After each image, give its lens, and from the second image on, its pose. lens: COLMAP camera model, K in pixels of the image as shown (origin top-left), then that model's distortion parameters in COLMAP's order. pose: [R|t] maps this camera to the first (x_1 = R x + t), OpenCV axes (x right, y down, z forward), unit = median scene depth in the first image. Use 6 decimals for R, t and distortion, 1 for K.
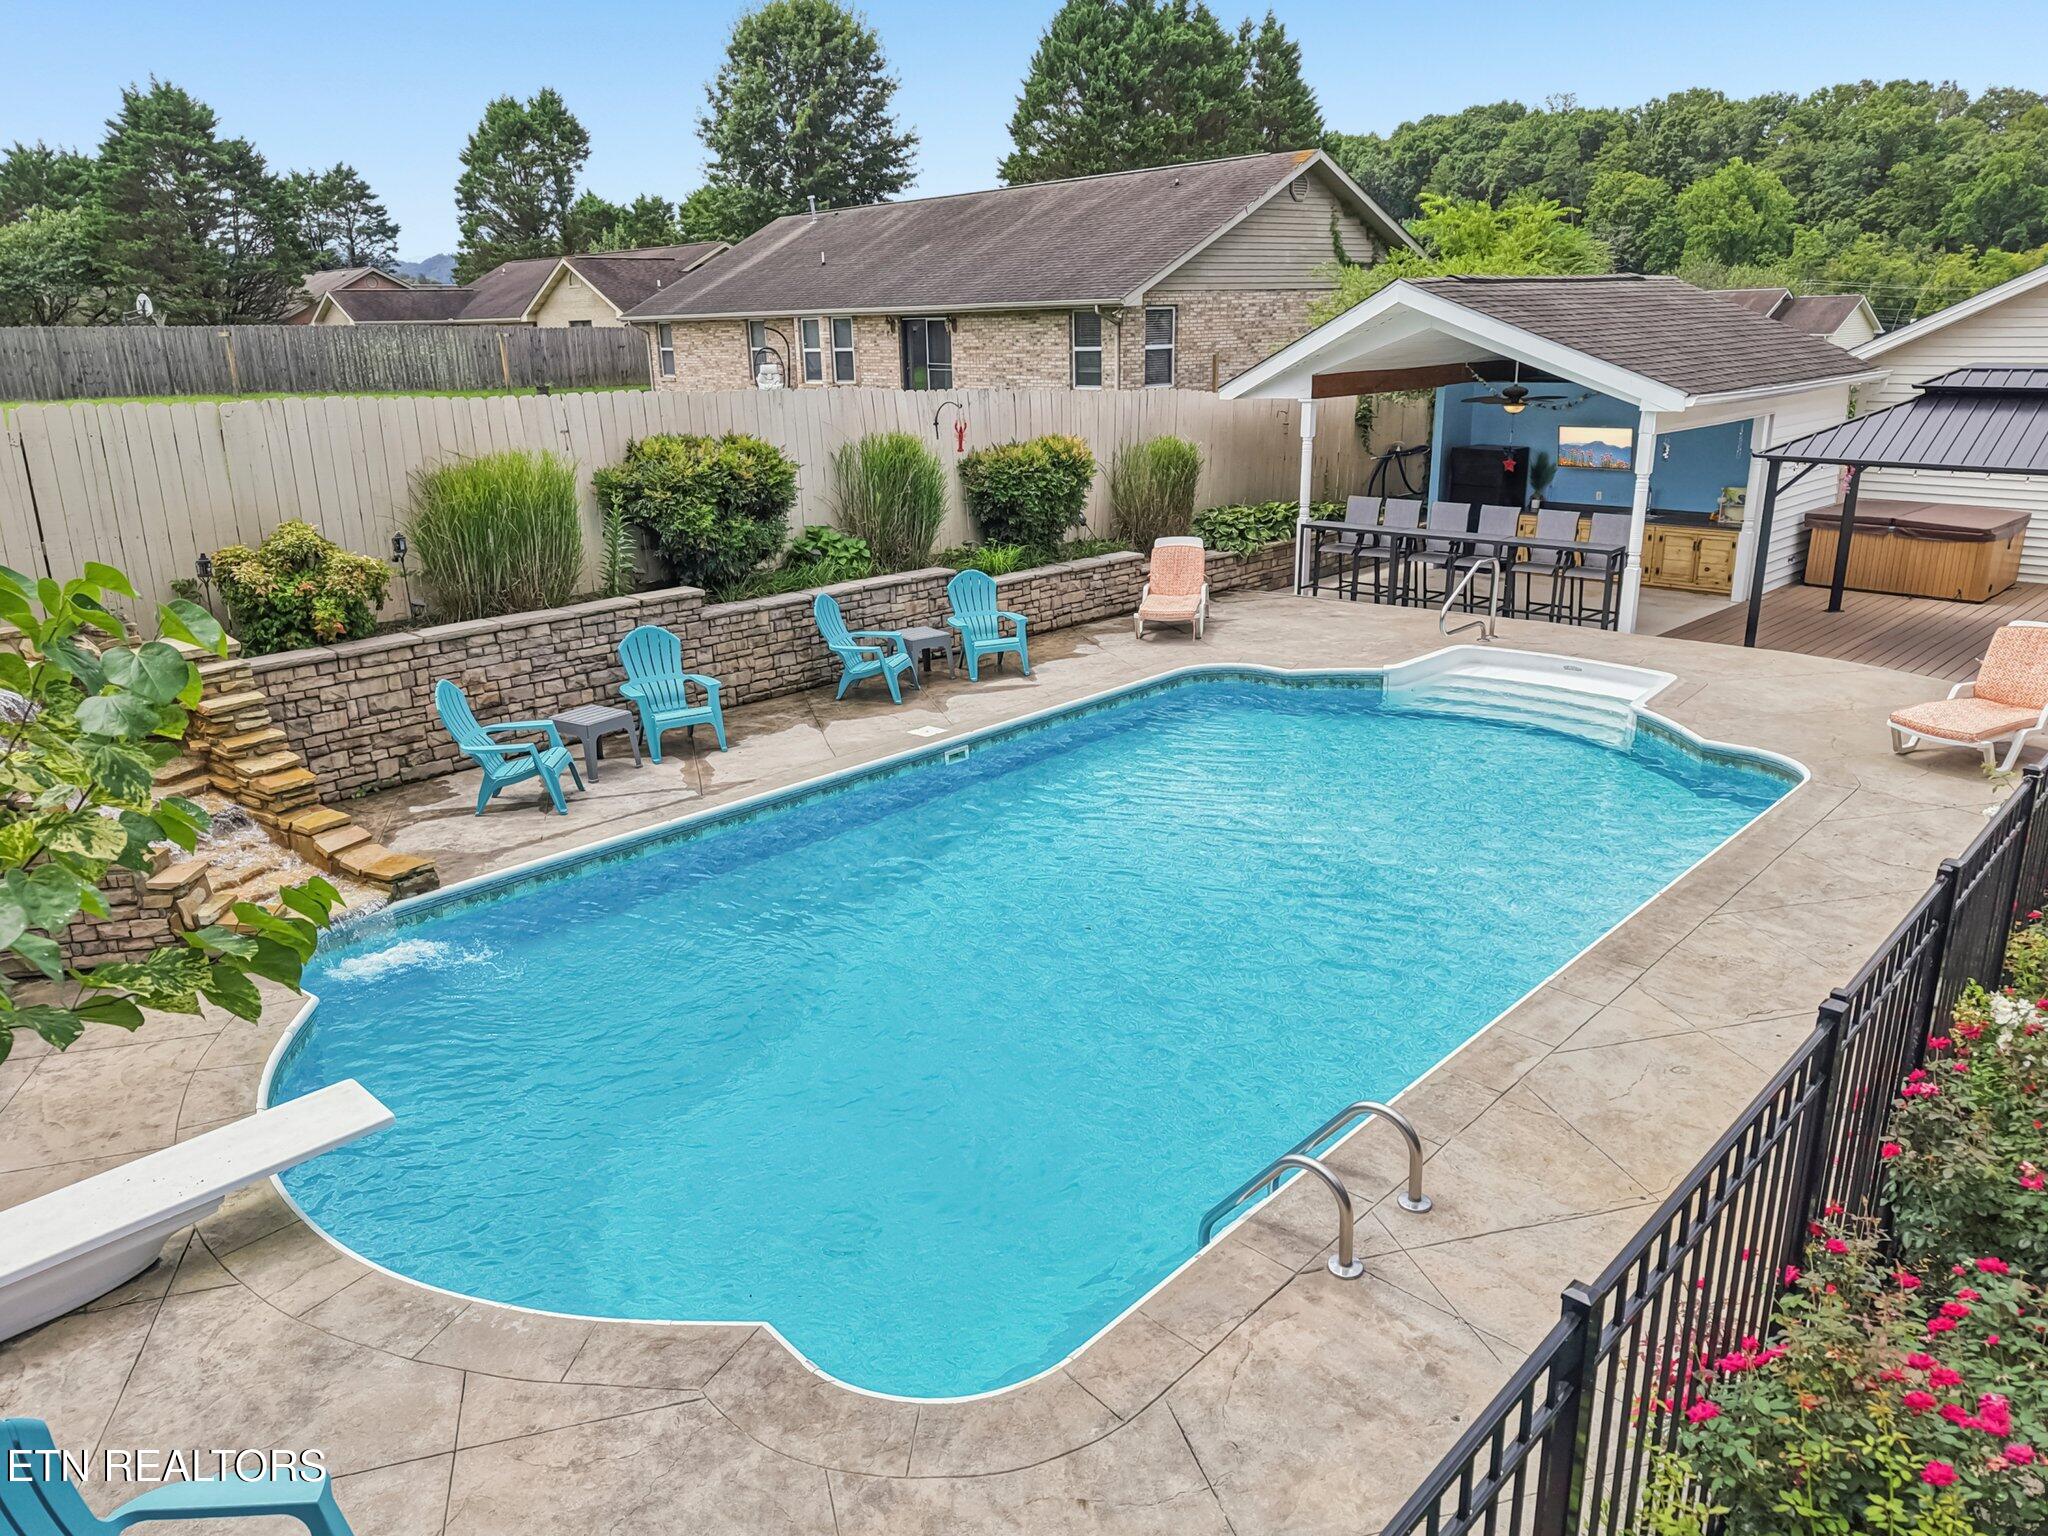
lens RADIAL K [[1408.3, 0, 1025.5], [0, 1408.3, 799.9], [0, 0, 1]] dist [-0.000580, 0.001592]
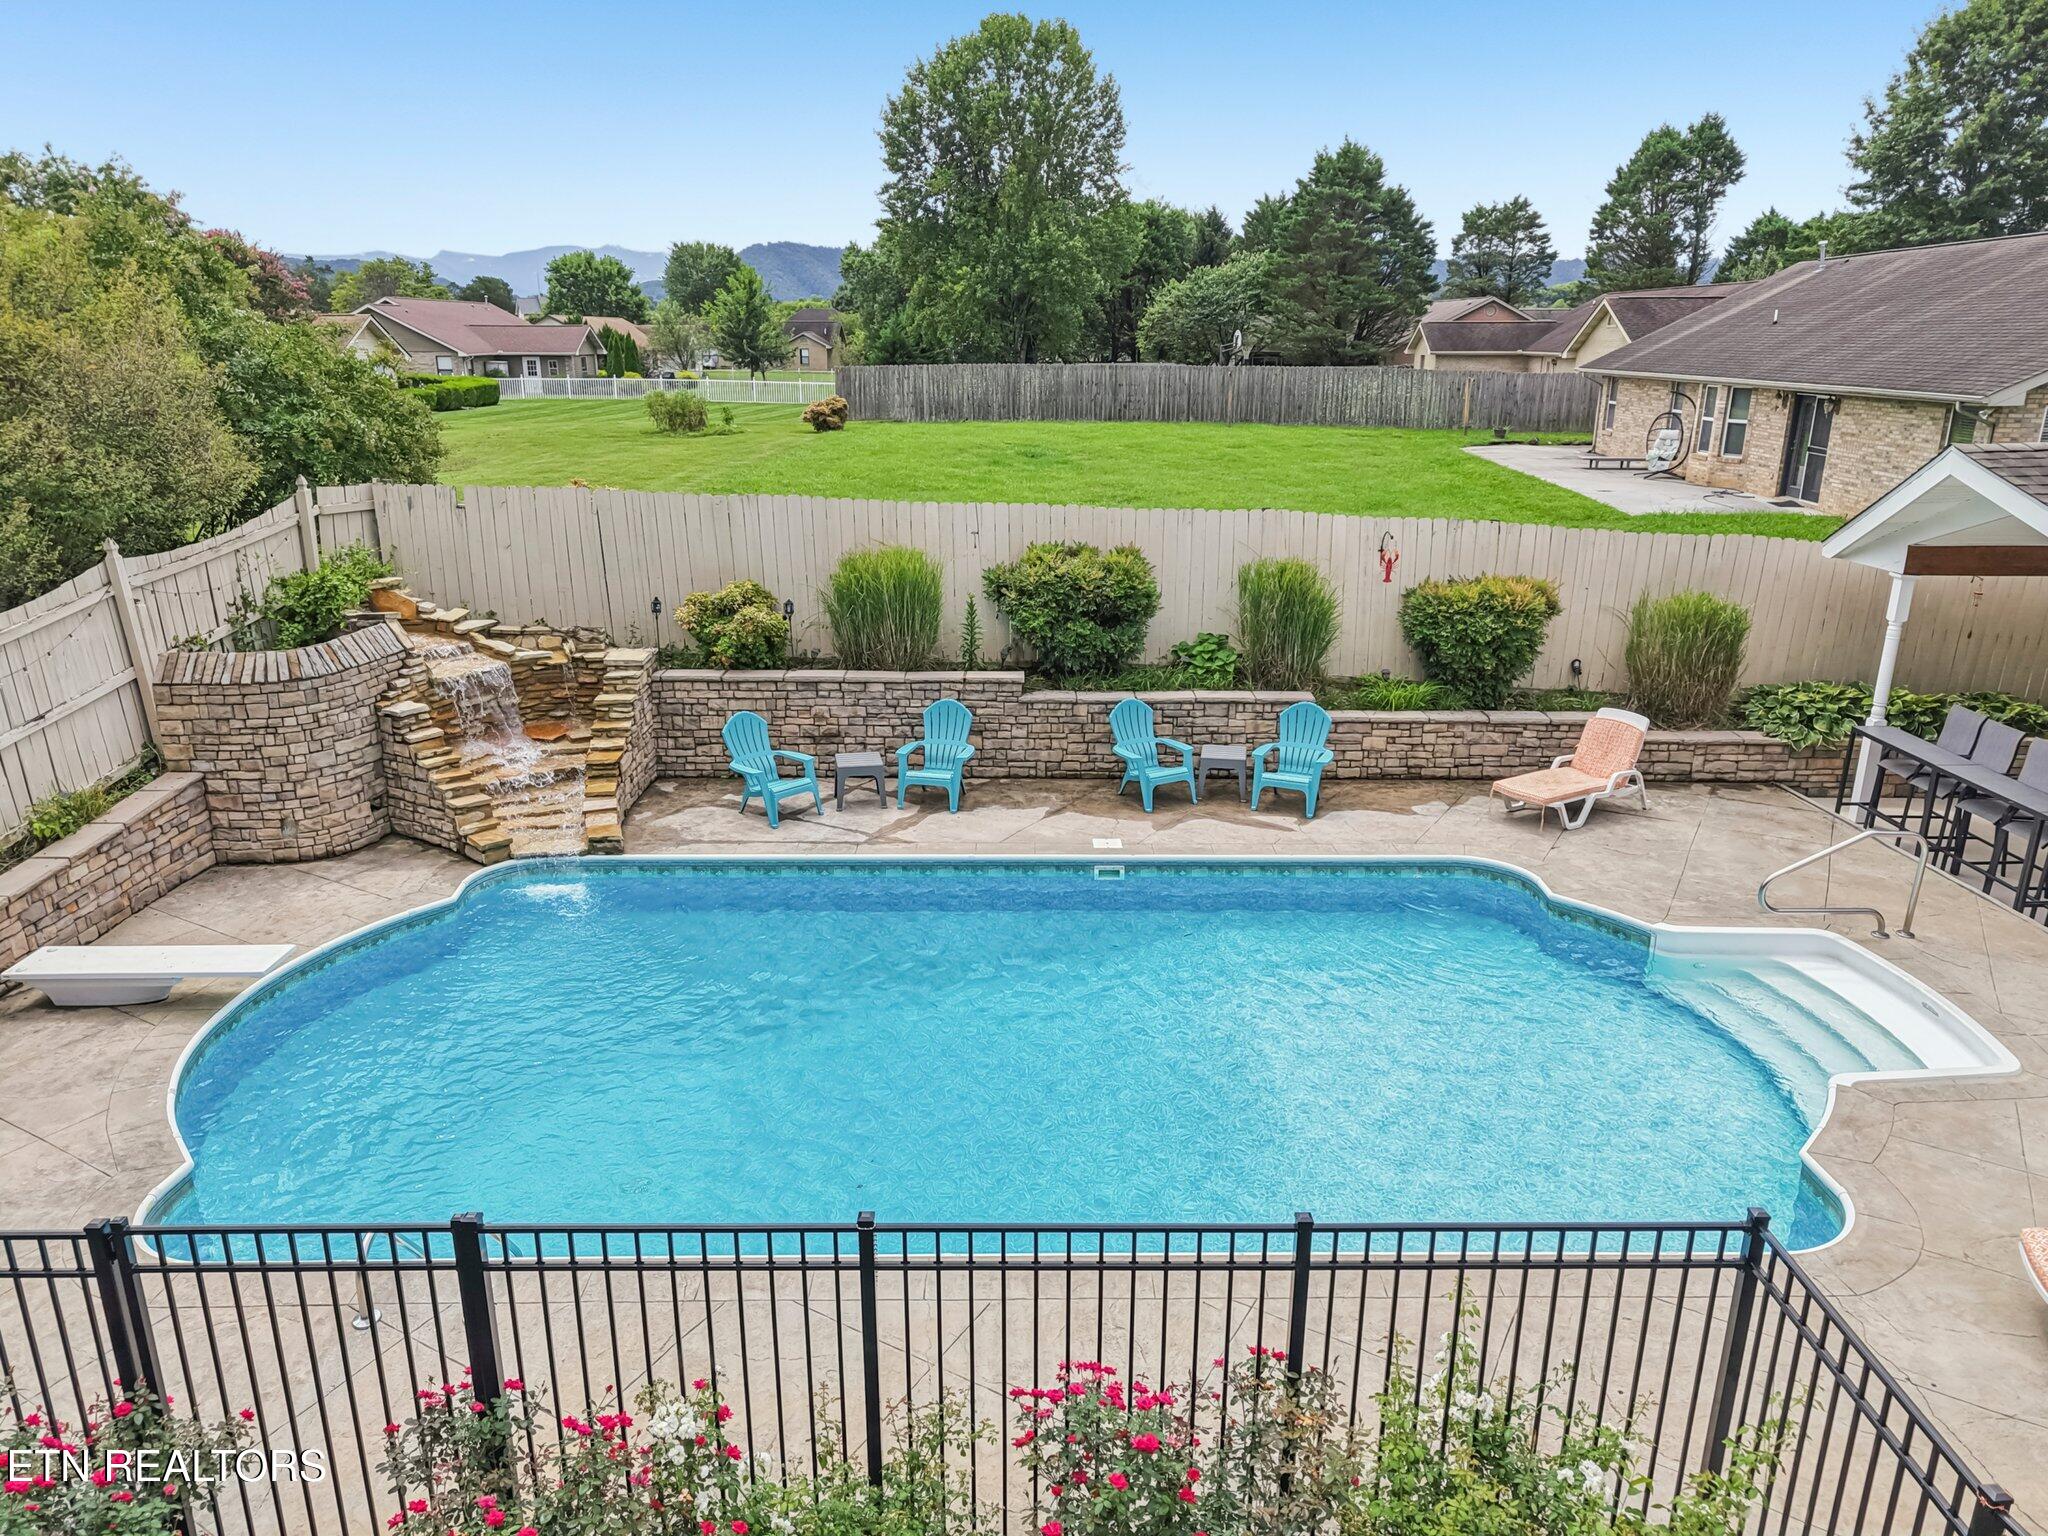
lens RADIAL K [[1318.8, 0, 1028.0], [0, 1318.8, 813.6], [0, 0, 1]] dist [0.041913, -0.019944]
pose [[0.709974, 0.260602, -0.654236, 0.375818], [-0.248616, 0.961944, 0.113375, -0.116683], [0.658884, 0.082160, 0.747745, 0.122922]]
